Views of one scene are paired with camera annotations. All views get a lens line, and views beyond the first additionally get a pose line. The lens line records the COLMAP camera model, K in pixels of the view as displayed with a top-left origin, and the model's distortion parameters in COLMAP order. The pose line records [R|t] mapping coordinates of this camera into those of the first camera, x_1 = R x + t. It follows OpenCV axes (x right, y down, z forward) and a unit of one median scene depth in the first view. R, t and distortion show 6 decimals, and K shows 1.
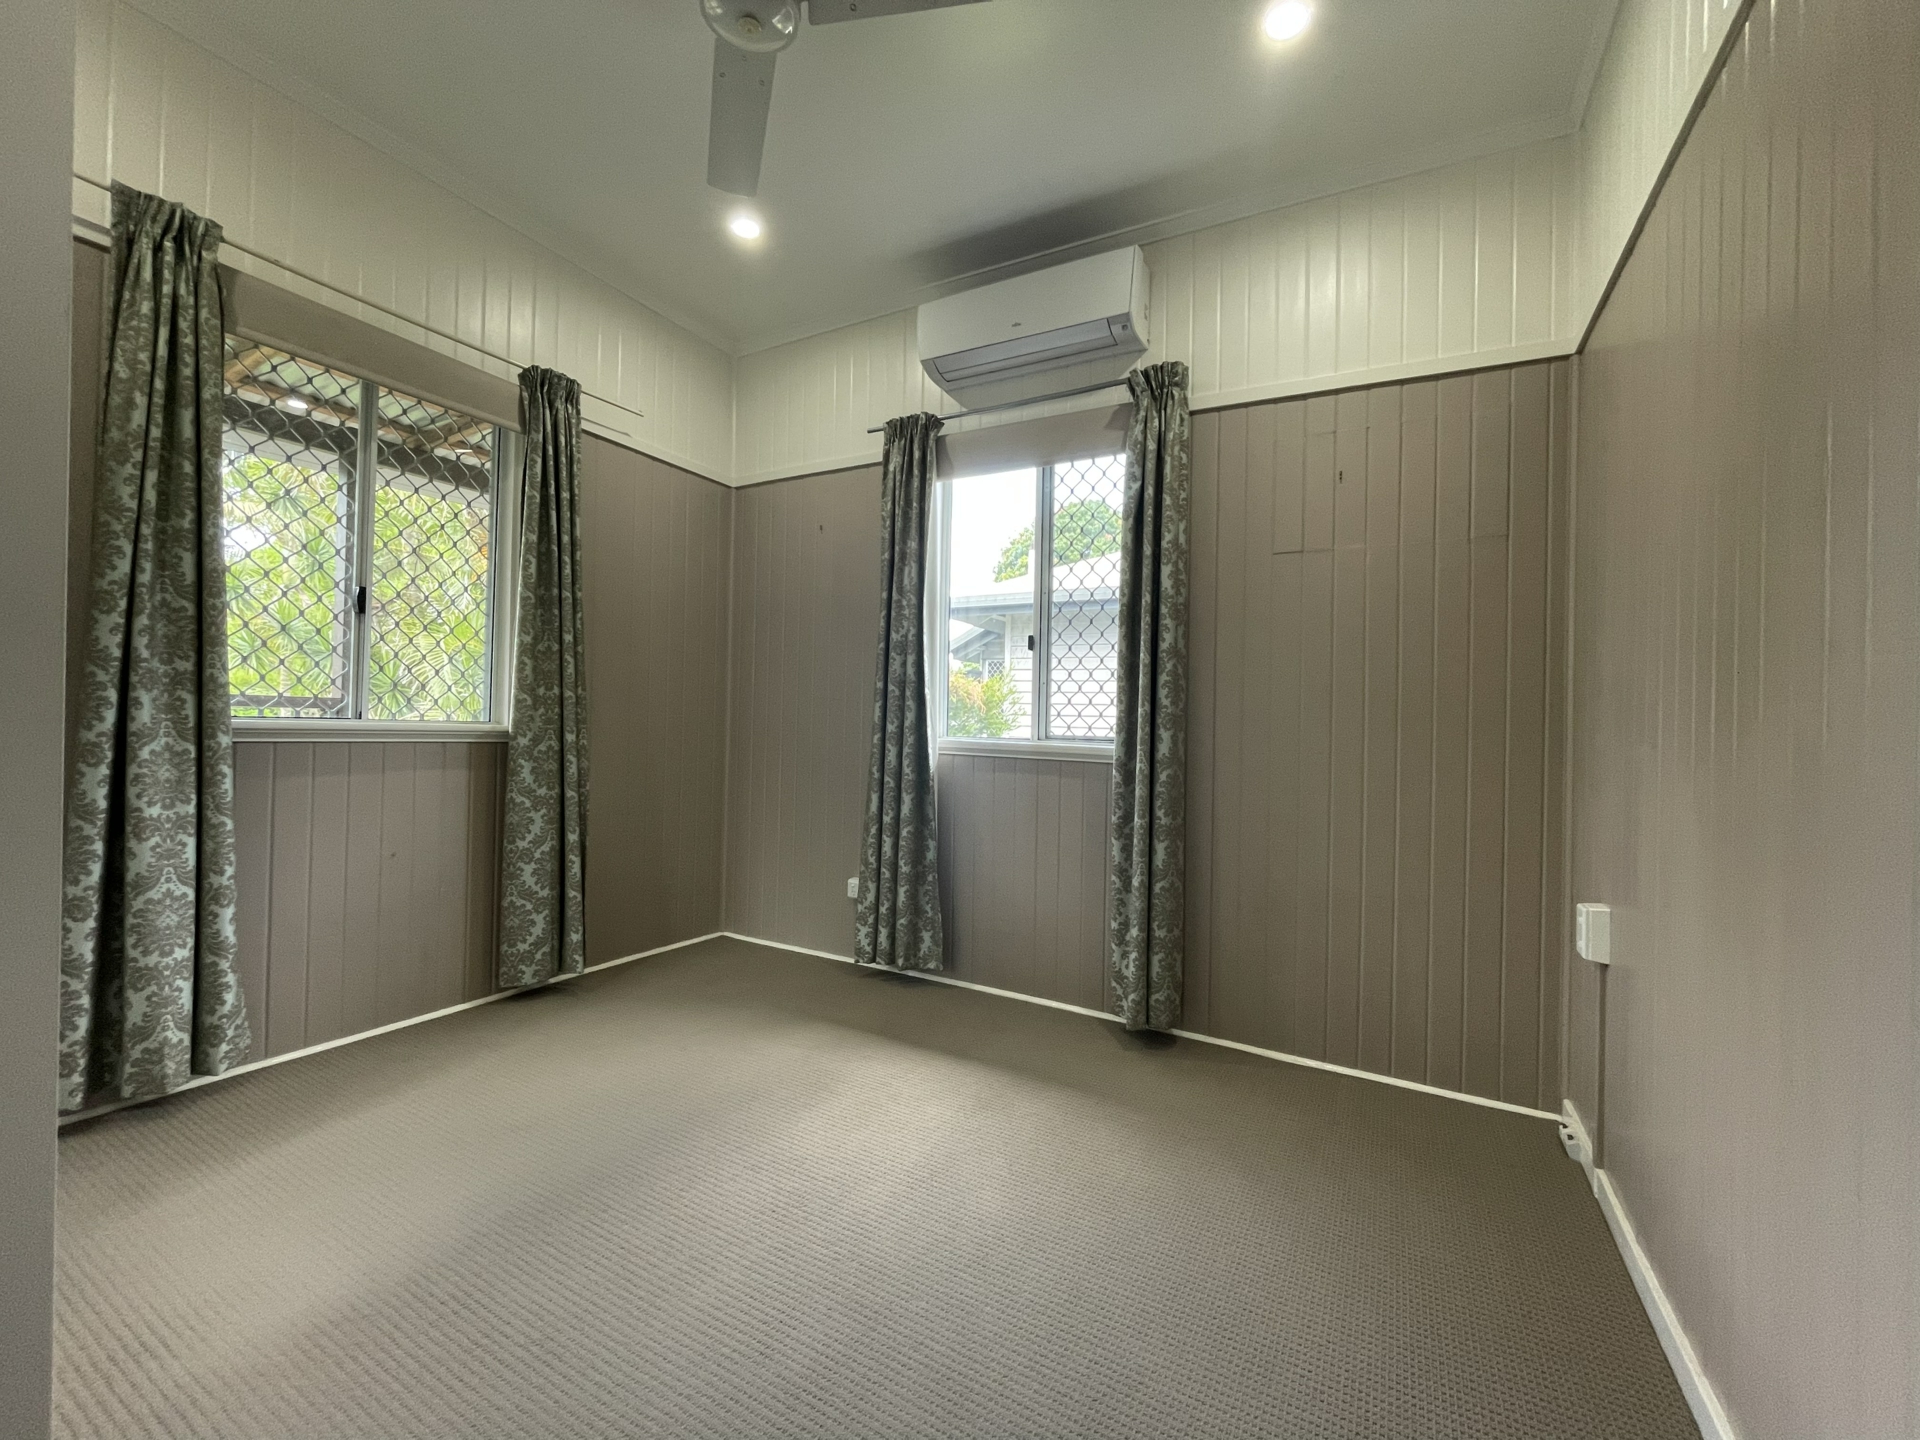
lens RADIAL K [[773.0, 0, 960.0], [0, 773.0, 720.0], [0, 0, 1]] dist [-0.000419, -0.000105]
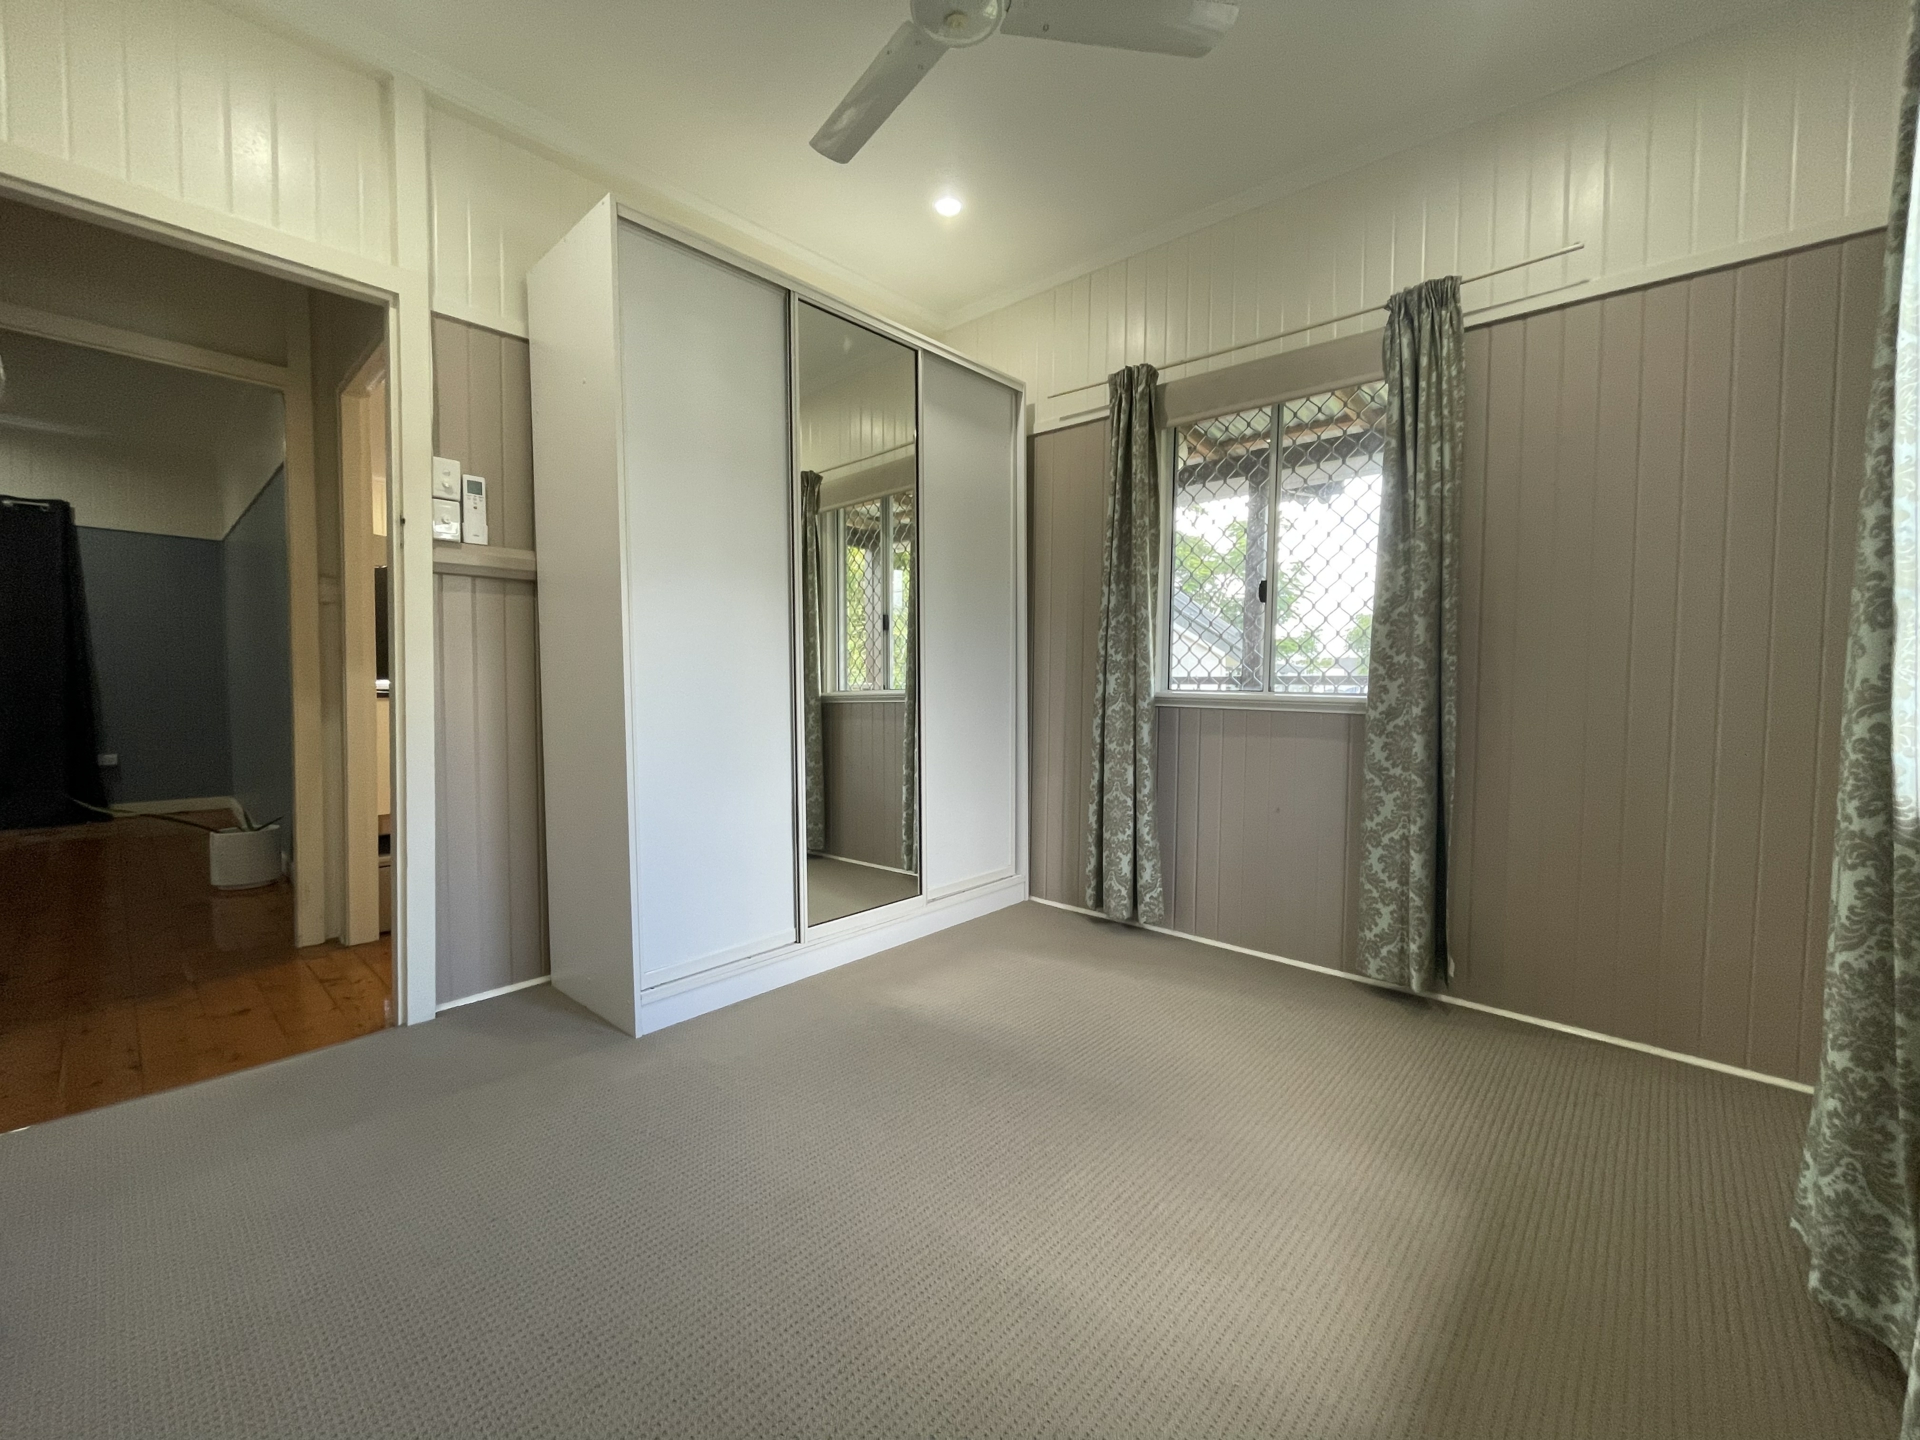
lens RADIAL K [[797.4, 0, 960.0], [0, 797.4, 720.0], [0, 0, 1]] dist [-0.001693, -0.000031]
pose [[-0.228346, 0.021205, -0.973349, 0.544532], [-0.007864, 0.999690, 0.023624, 0.018048], [0.973548, 0.013049, -0.228108, 0.838246]]
